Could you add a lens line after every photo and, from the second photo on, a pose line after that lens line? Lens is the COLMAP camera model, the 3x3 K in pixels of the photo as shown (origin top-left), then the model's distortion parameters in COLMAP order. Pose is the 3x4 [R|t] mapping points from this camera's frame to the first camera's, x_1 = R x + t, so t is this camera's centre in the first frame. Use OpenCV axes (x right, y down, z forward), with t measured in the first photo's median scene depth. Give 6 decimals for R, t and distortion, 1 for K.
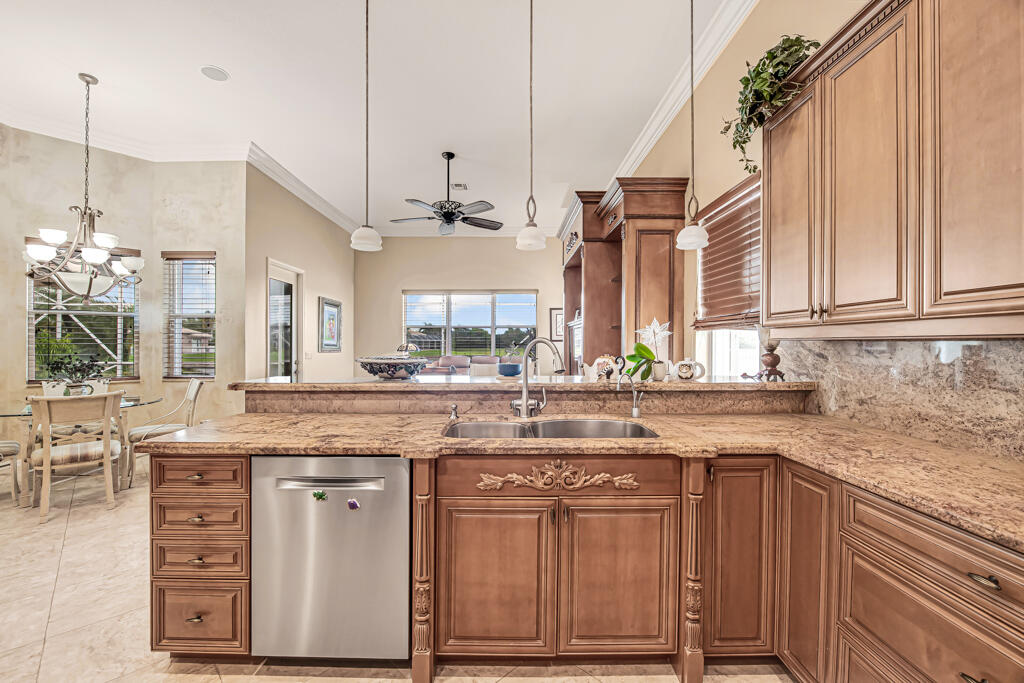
lens RADIAL K [[415.5, 0, 506.9], [0, 415.5, 345.2], [0, 0, 1]] dist [-0.017667, -0.000343]
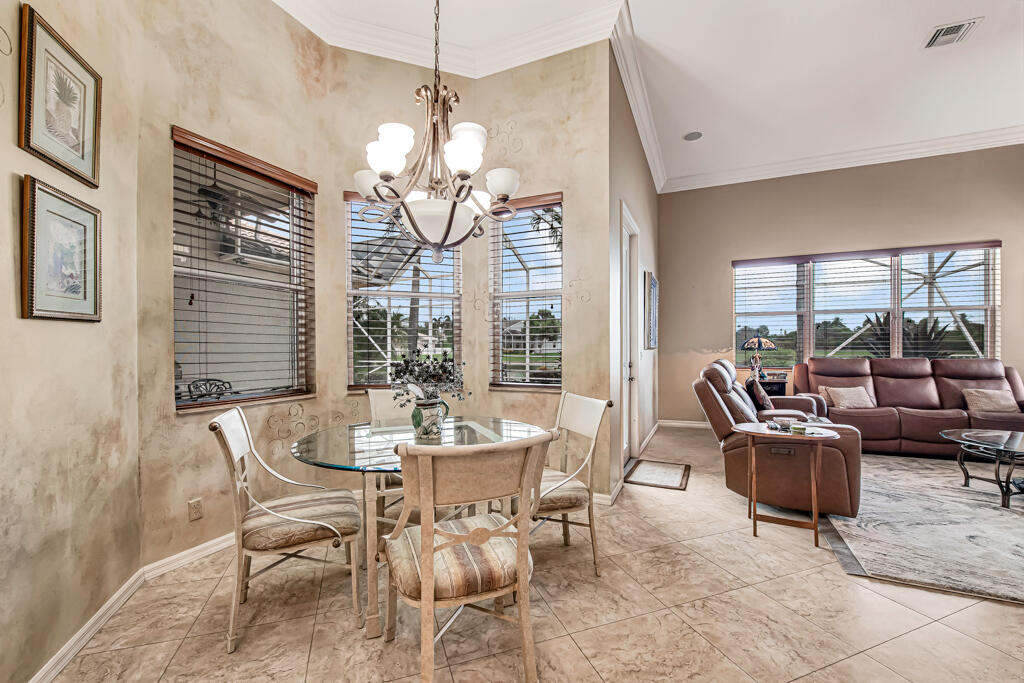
lens RADIAL K [[420.9, 0, 515.6], [0, 420.9, 350.1], [0, 0, 1]] dist [-0.017320, -0.000226]
pose [[0.908400, -0.001444, -0.418100, -1.110532], [0.004000, 0.999978, 0.005236, 0.036501], [0.418083, -0.006429, 0.908386, 0.820658]]
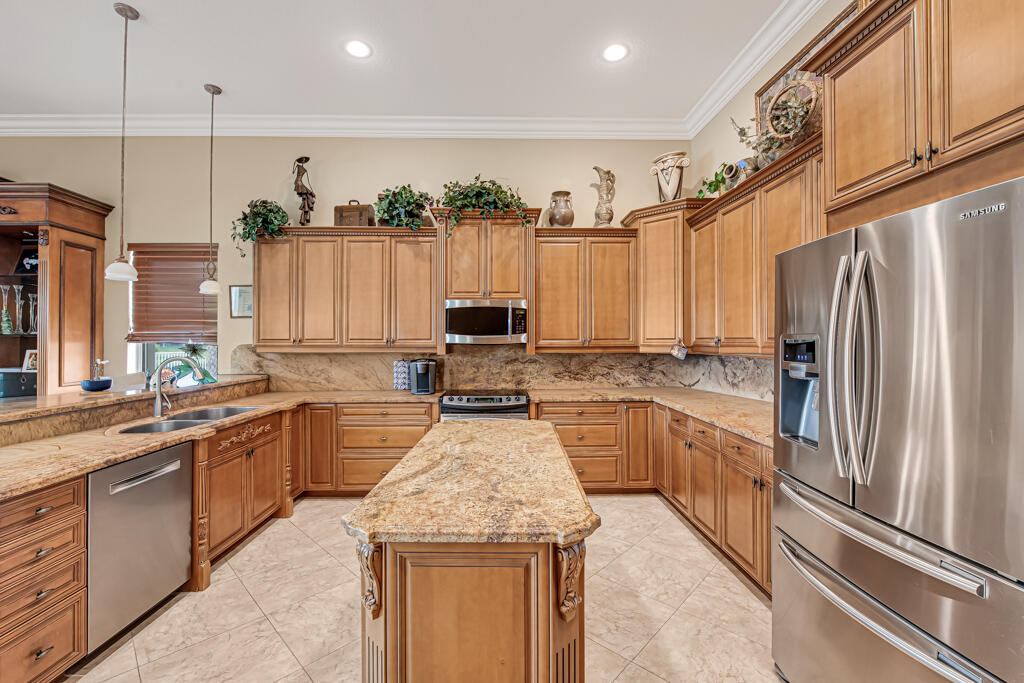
lens RADIAL K [[426.2, 0, 508.3], [0, 426.2, 343.9], [0, 0, 1]] dist [-0.010002, -0.000053]
pose [[-0.022914, -0.007773, 0.999707, -1.193464], [0.002613, 0.999966, 0.007835, -0.060247], [-0.999734, 0.002792, -0.022893, -0.076455]]
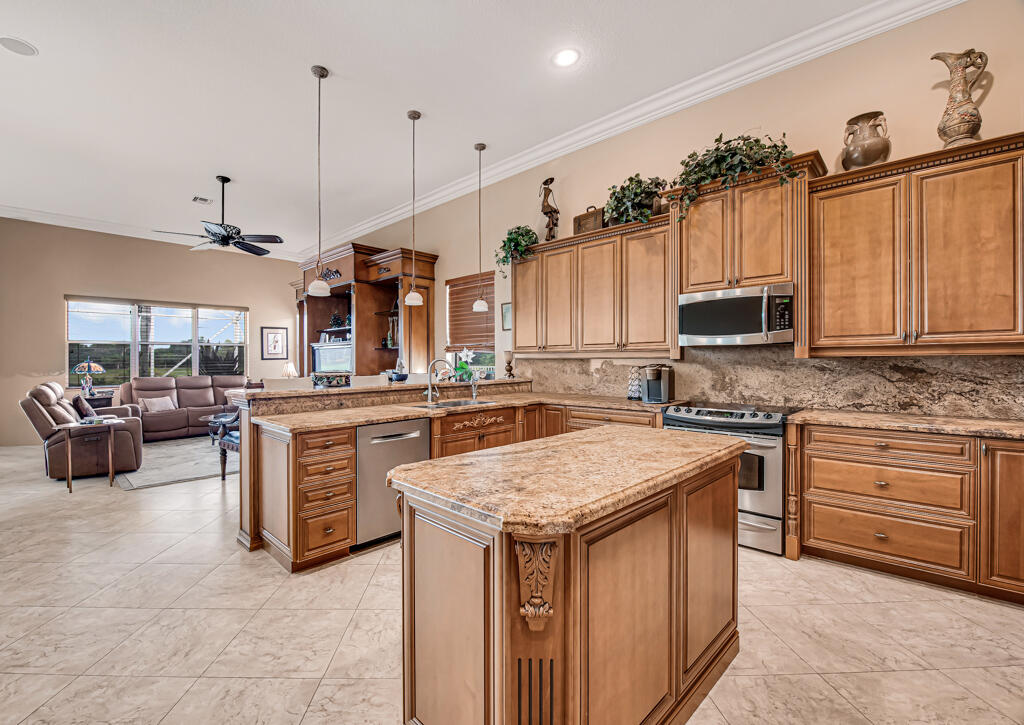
lens RADIAL K [[436.4, 0, 467.2], [0, 436.4, 367.7], [0, 0, 1]] dist [-0.021246, -0.000587]
pose [[0.716679, -0.016900, 0.697198, -1.048148], [0.009187, 0.999848, 0.014792, -0.003124], [-0.697342, -0.004196, 0.716726, -0.428590]]
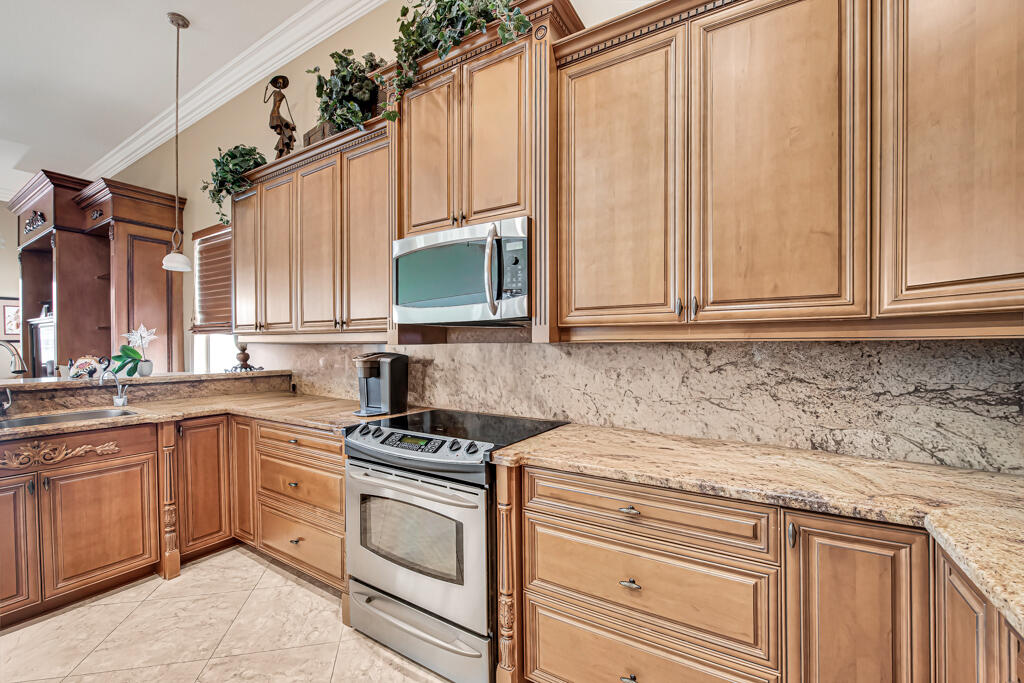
lens RADIAL K [[414.4, 0, 503.4], [0, 414.4, 354.7], [0, 0, 1]] dist [-0.019029, -0.000699]
pose [[0.522163, -0.019944, 0.852613, -0.107951], [0.001928, 0.999752, 0.022205, -0.002352], [-0.852844, -0.009951, 0.522072, -0.525006]]
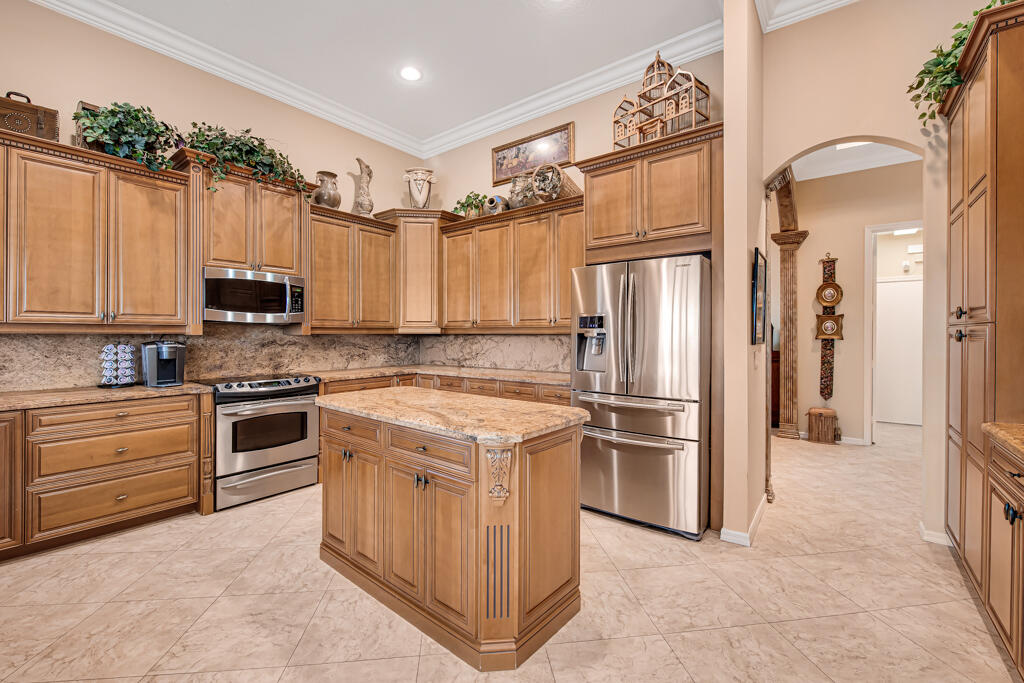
lens RADIAL K [[430.2, 0, 512.0], [0, 430.2, 341.5], [0, 0, 1]] dist [-0.017937, -0.000131]
pose [[-0.786921, -0.010749, 0.616961, -1.126671], [-0.001635, 0.999881, 0.015334, -0.004322], [-0.617052, 0.011058, -0.786845, 0.611798]]
